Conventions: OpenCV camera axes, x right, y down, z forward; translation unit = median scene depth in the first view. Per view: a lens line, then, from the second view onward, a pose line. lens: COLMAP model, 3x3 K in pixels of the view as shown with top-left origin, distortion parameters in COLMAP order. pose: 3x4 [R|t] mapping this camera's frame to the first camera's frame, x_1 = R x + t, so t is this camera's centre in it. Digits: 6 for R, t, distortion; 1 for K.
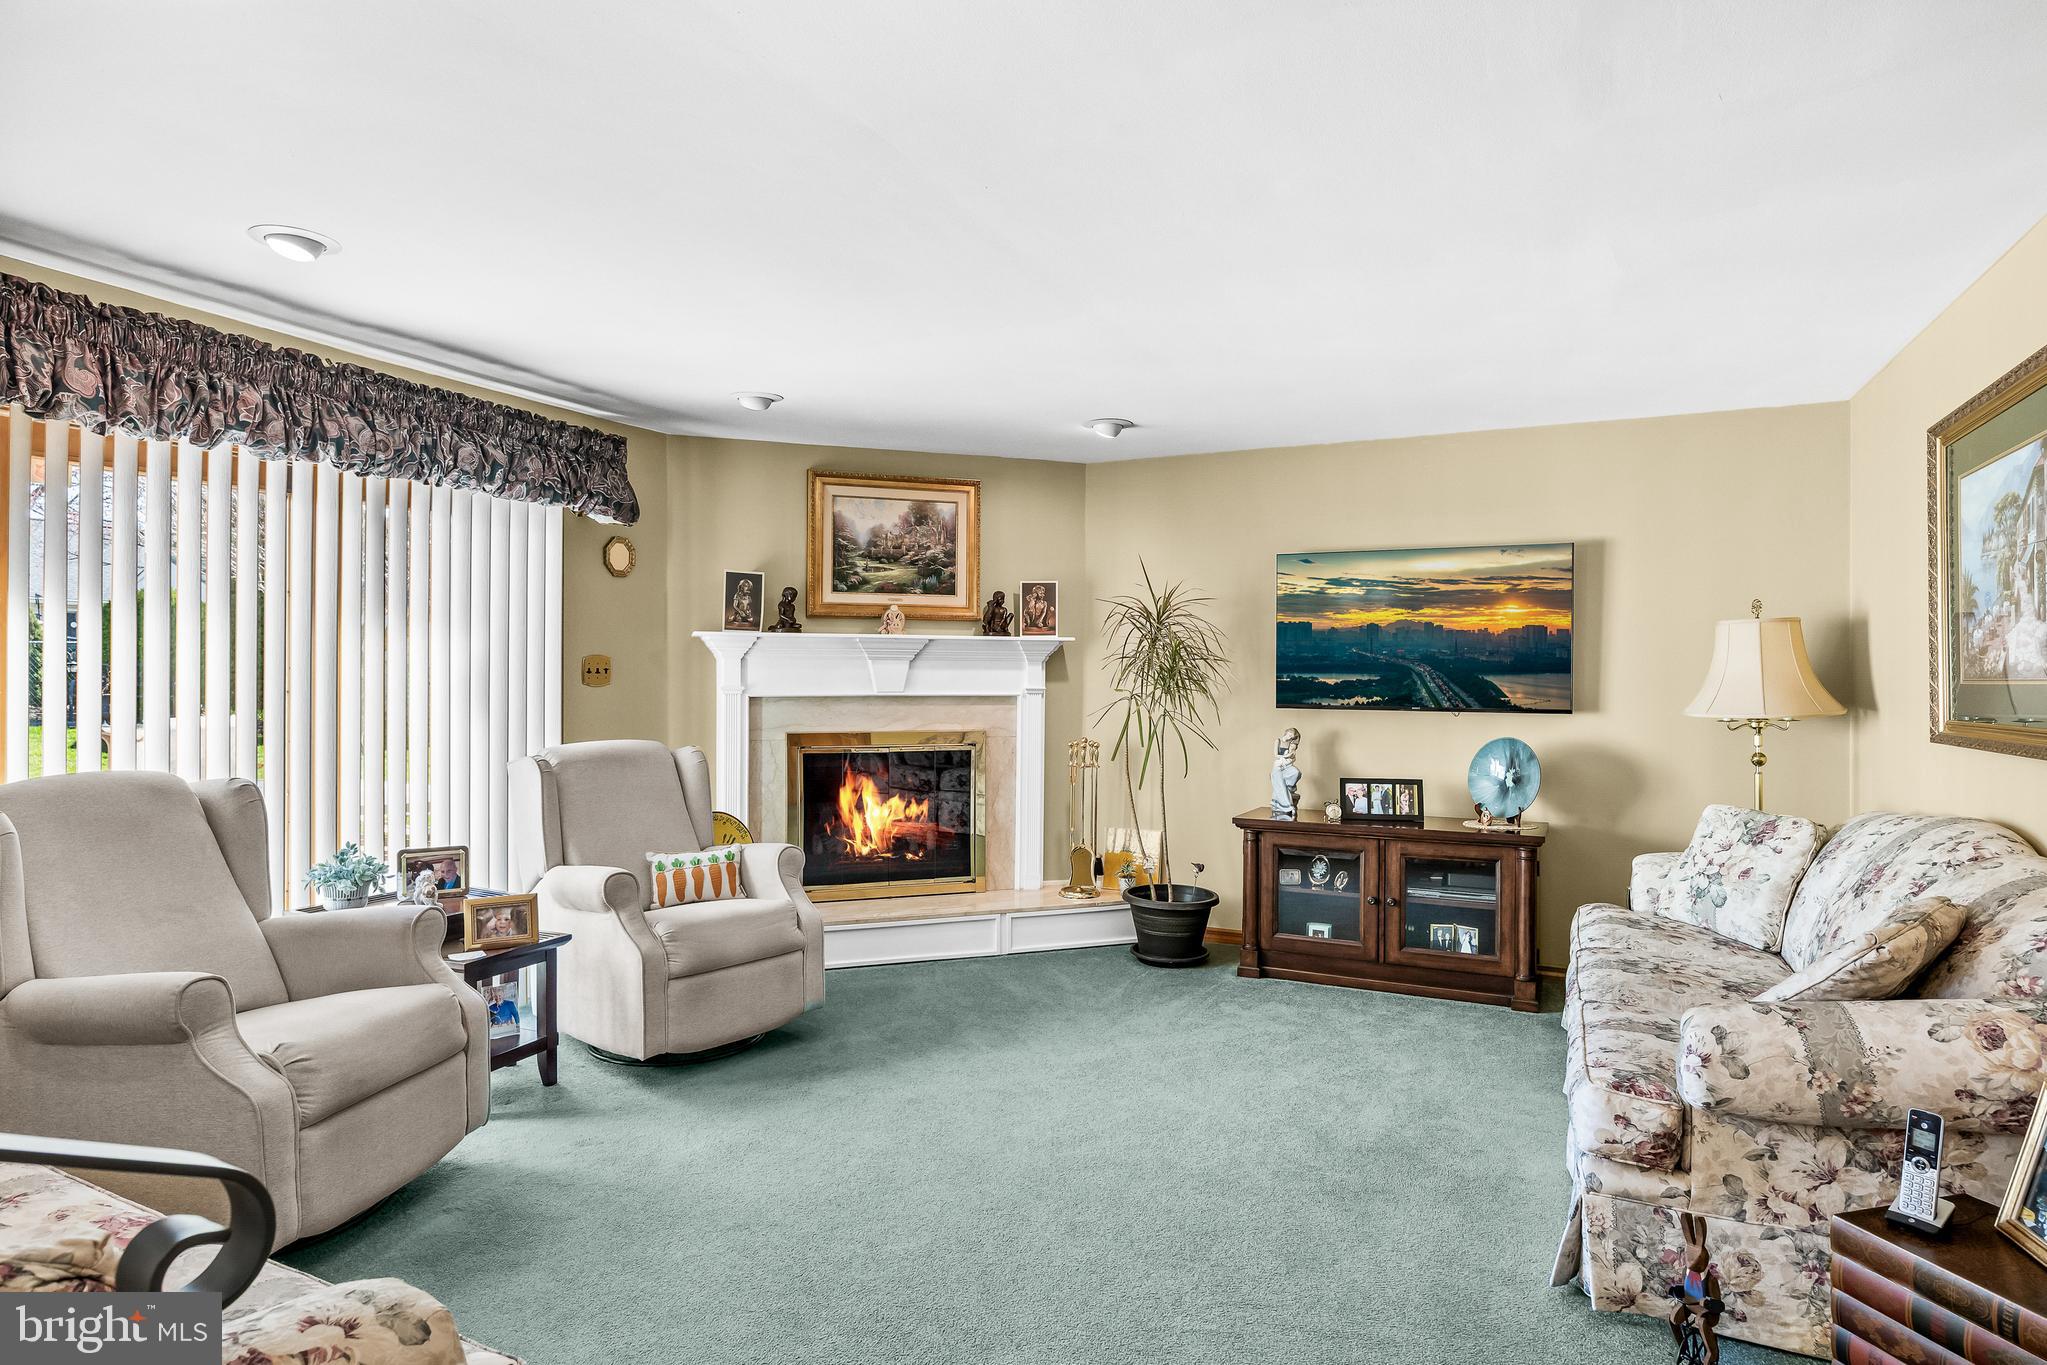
lens RADIAL K [[1113.1, 0, 1020.5], [0, 1113.1, 701.9], [0, 0, 1]] dist [-0.005330, -0.000898]
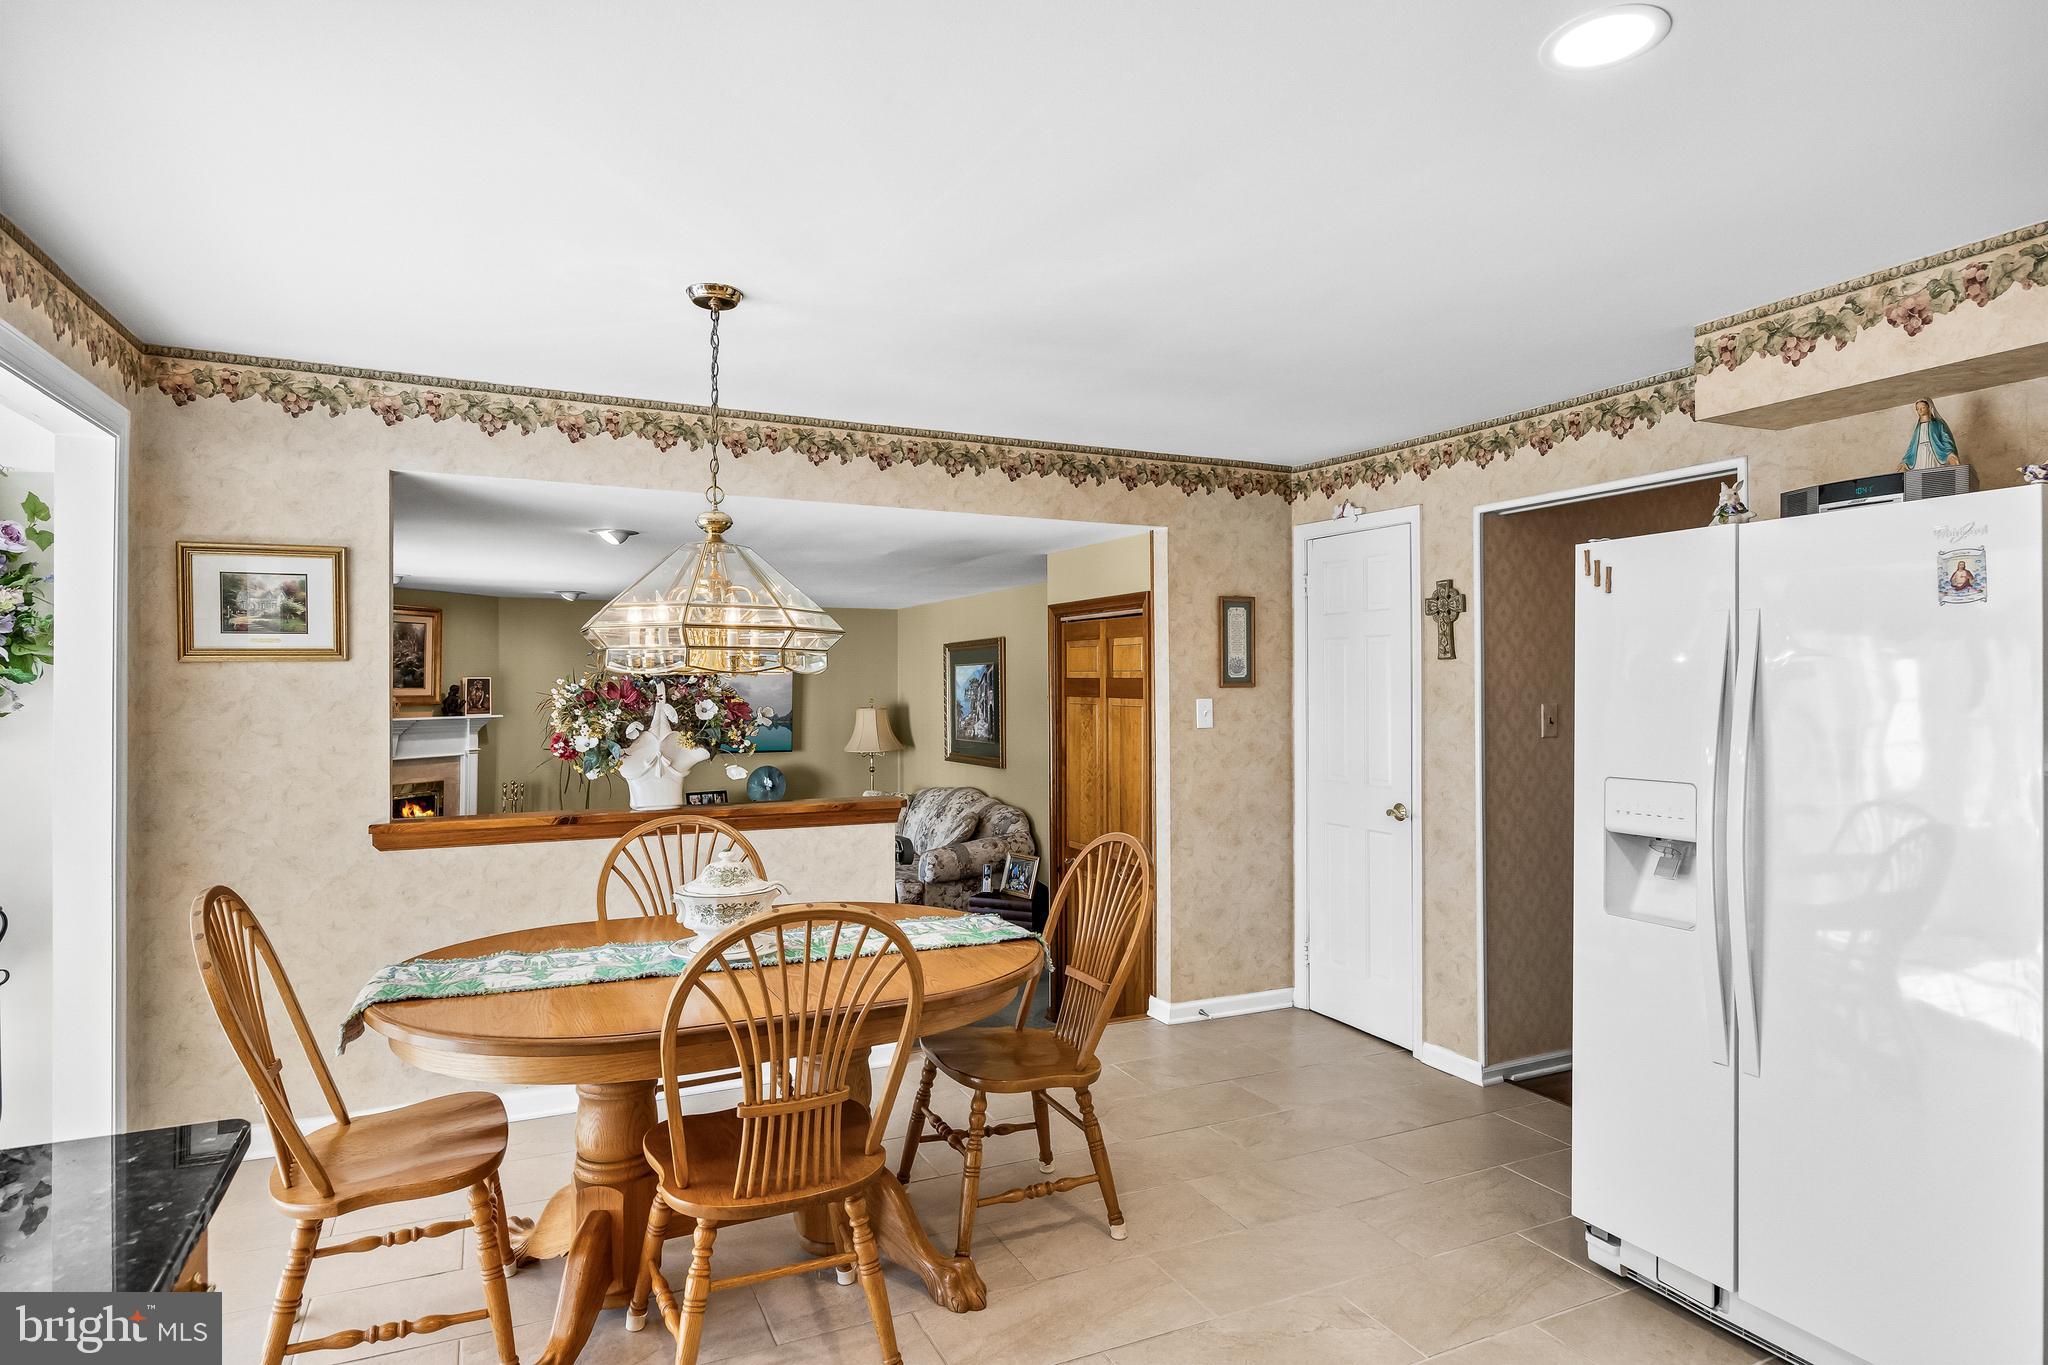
lens RADIAL K [[1113.7, 0, 1021.0], [0, 1113.7, 701.9], [0, 0, 1]] dist [-0.005330, -0.000898]
pose [[0.631922, -0.015855, 0.774870, -0.685037], [0.022788, 0.999739, 0.001871, -0.063121], [-0.774697, 0.016476, 0.632118, -0.503459]]
